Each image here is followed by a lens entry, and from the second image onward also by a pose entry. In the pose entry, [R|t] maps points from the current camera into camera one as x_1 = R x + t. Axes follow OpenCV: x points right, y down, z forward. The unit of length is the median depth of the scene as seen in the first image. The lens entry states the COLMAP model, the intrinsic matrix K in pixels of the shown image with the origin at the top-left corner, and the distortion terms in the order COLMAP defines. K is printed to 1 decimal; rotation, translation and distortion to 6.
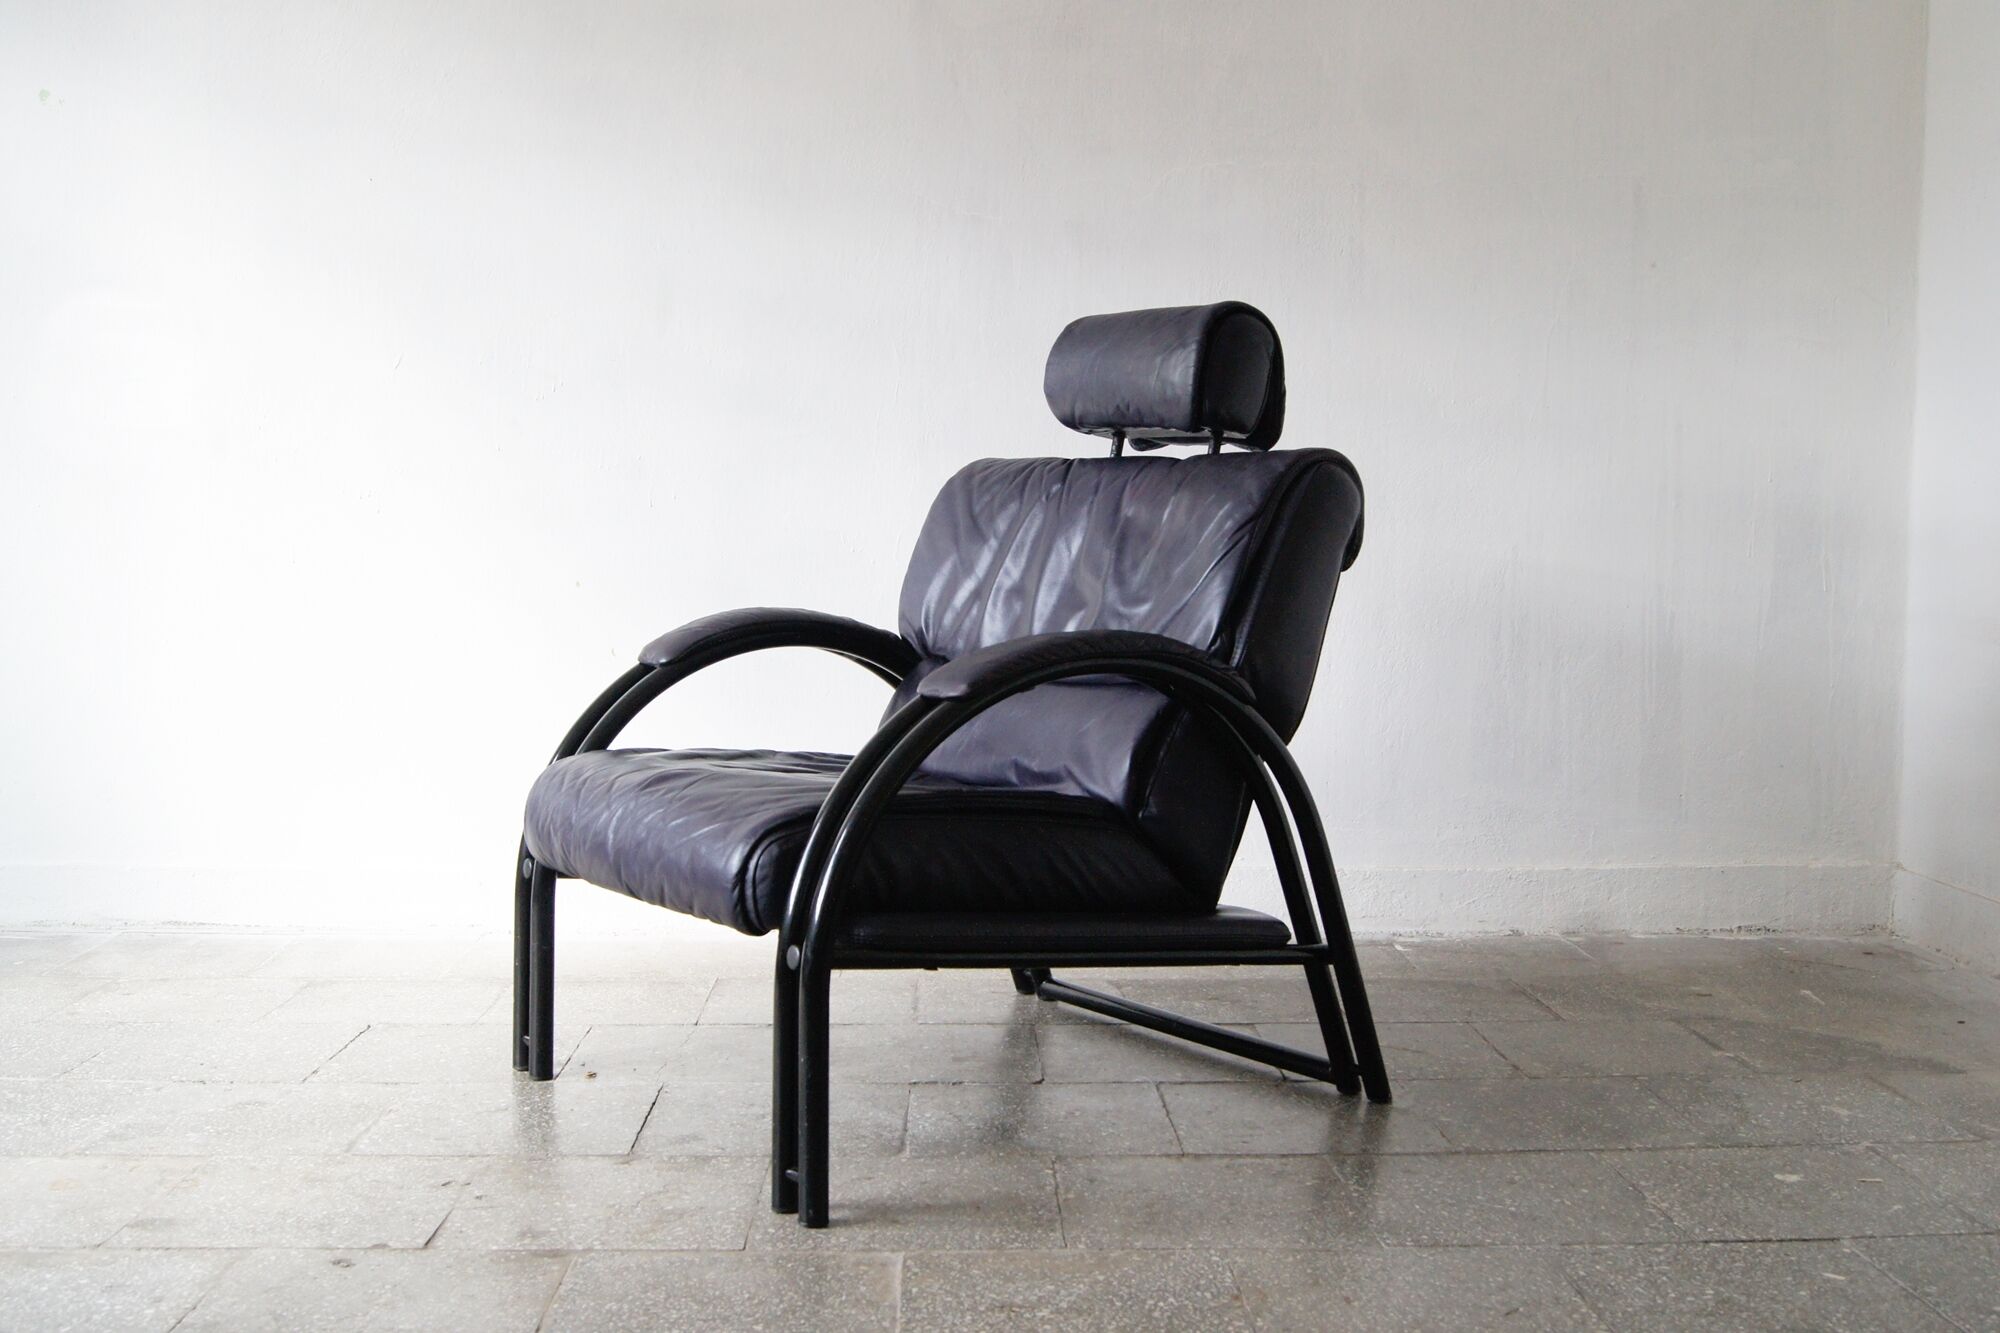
lens RADIAL K [[2337.6, 0, 1010.3], [0, 2337.6, 674.9], [0, 0, 1]] dist [-0.046128, 0.000000]
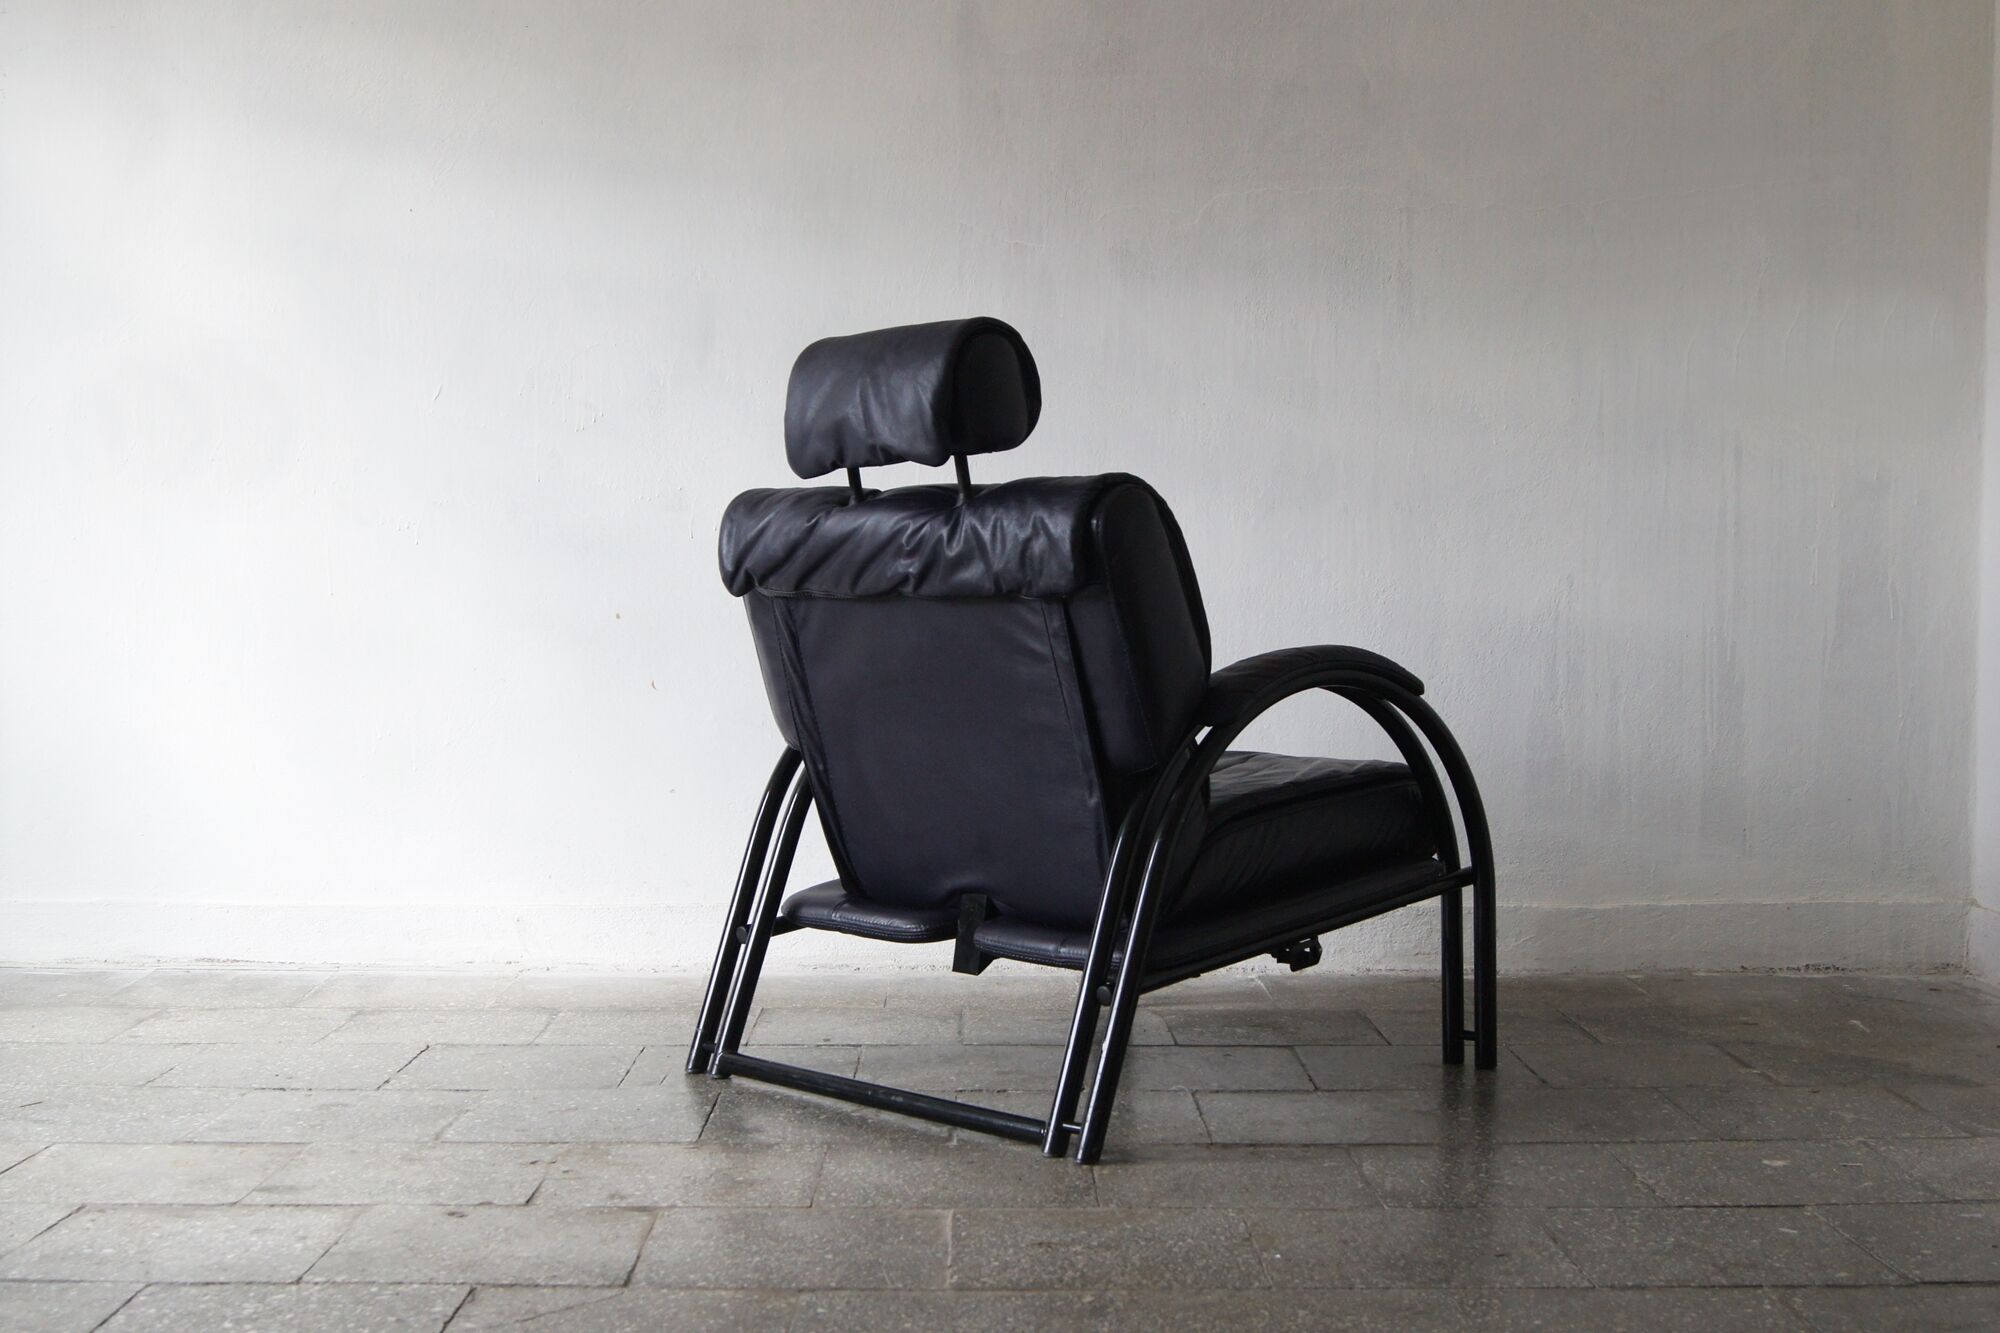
lens RADIAL K [[2973.2, 0, 995.9], [0, 2973.2, 658.5], [0, 0, 1]] dist [-0.001541, 0.000000]
pose [[0.999693, -0.002440, -0.024671, 0.008187], [0.001795, 0.999657, -0.026114, 0.016180], [0.024726, 0.026062, 0.999354, -0.336031]]
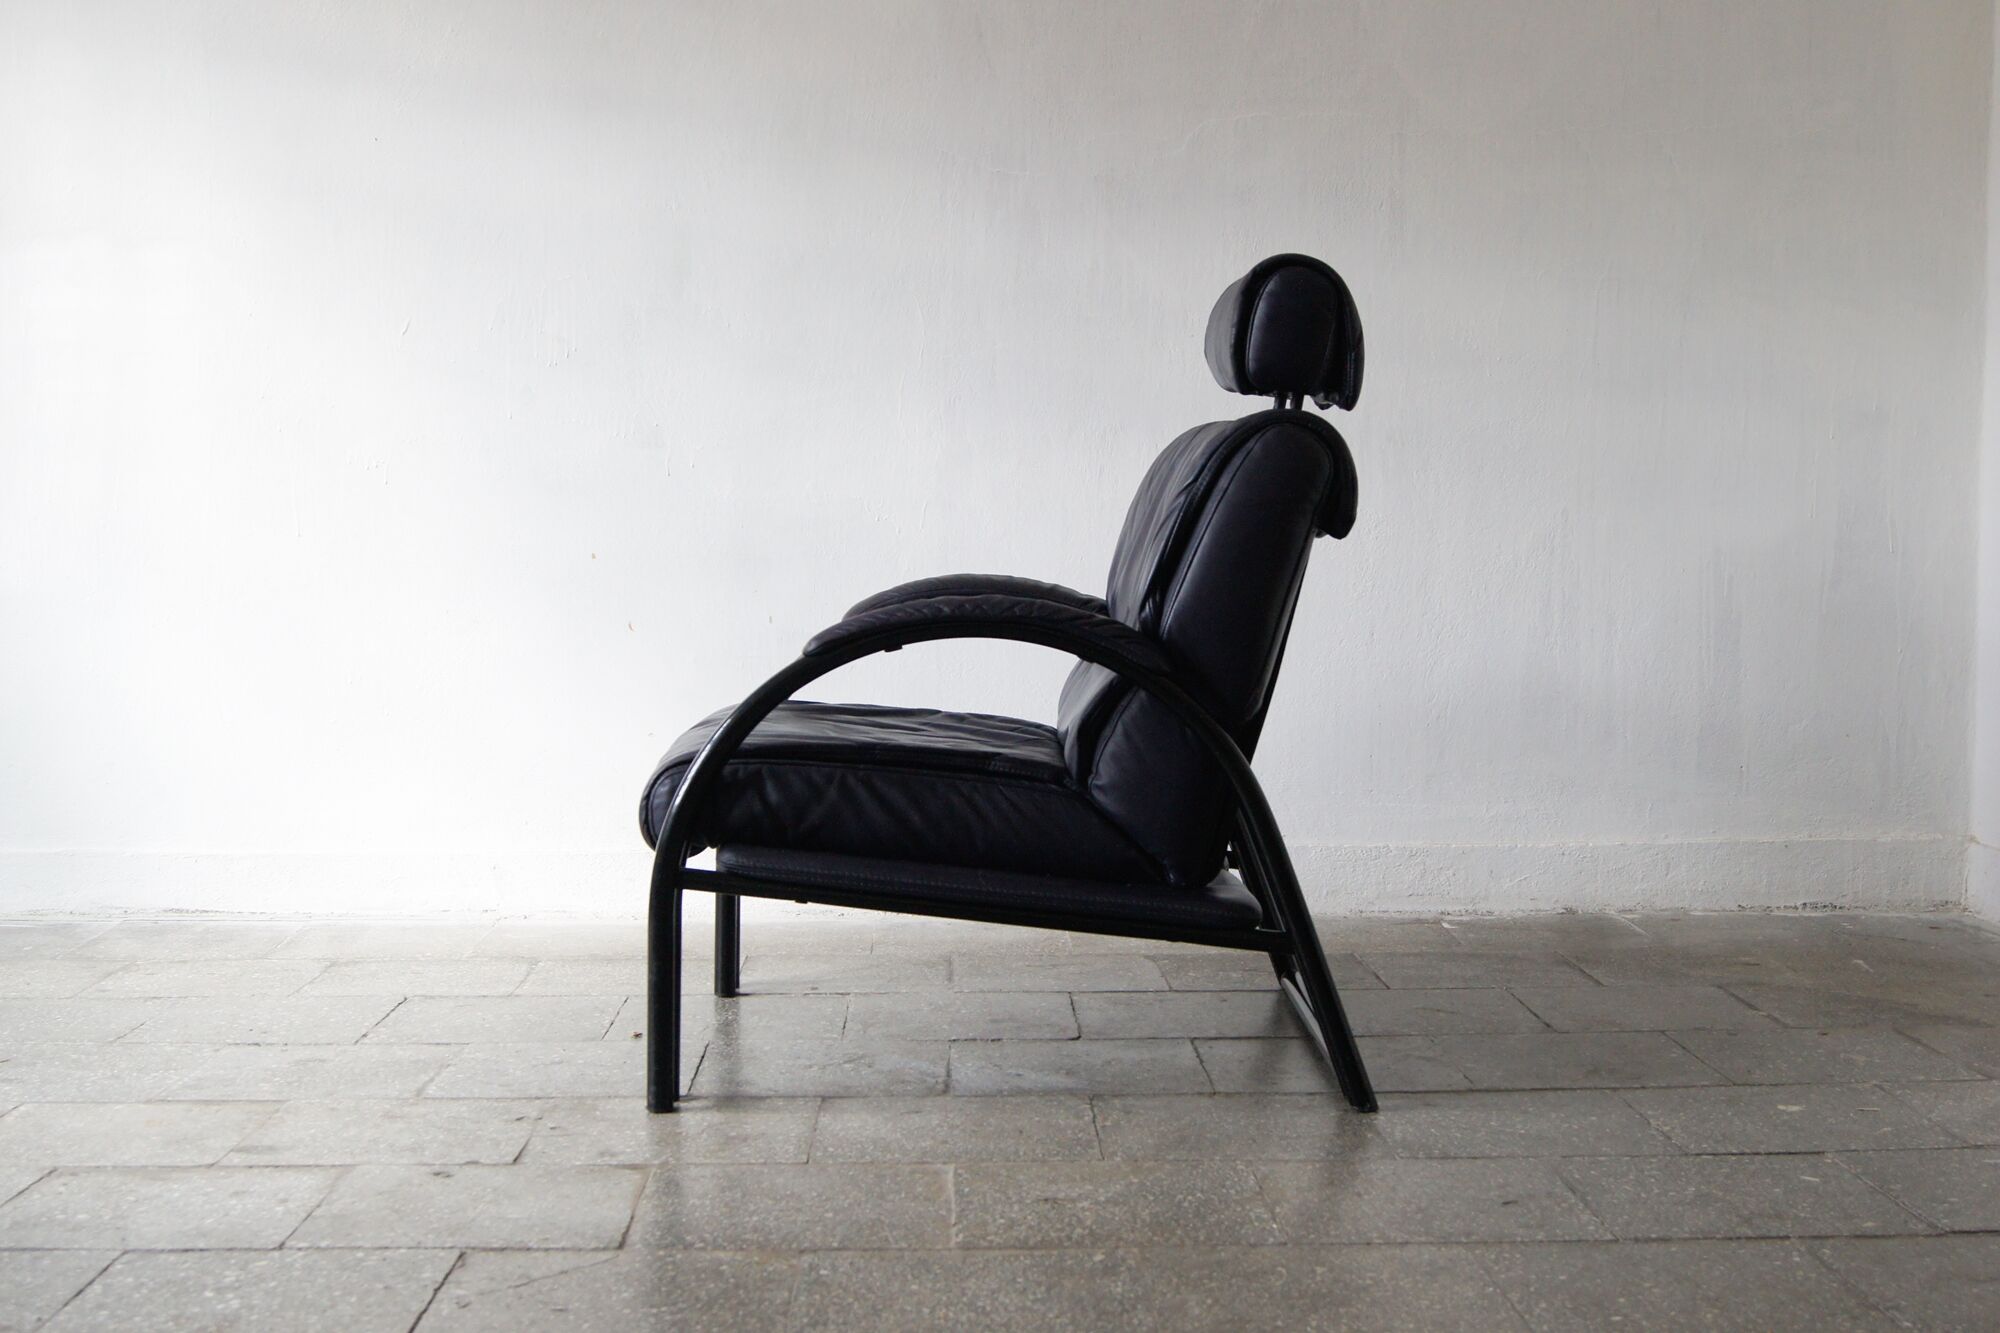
lens RADIAL K [[2973.2, 0, 1009.0], [0, 2973.2, 656.2], [0, 0, 1]] dist [-0.001541, 0.000000]
pose [[0.999950, -0.007877, -0.006146, -0.007641], [0.007841, 0.999952, -0.005826, 0.014712], [0.006191, 0.005778, 0.999964, -0.302297]]
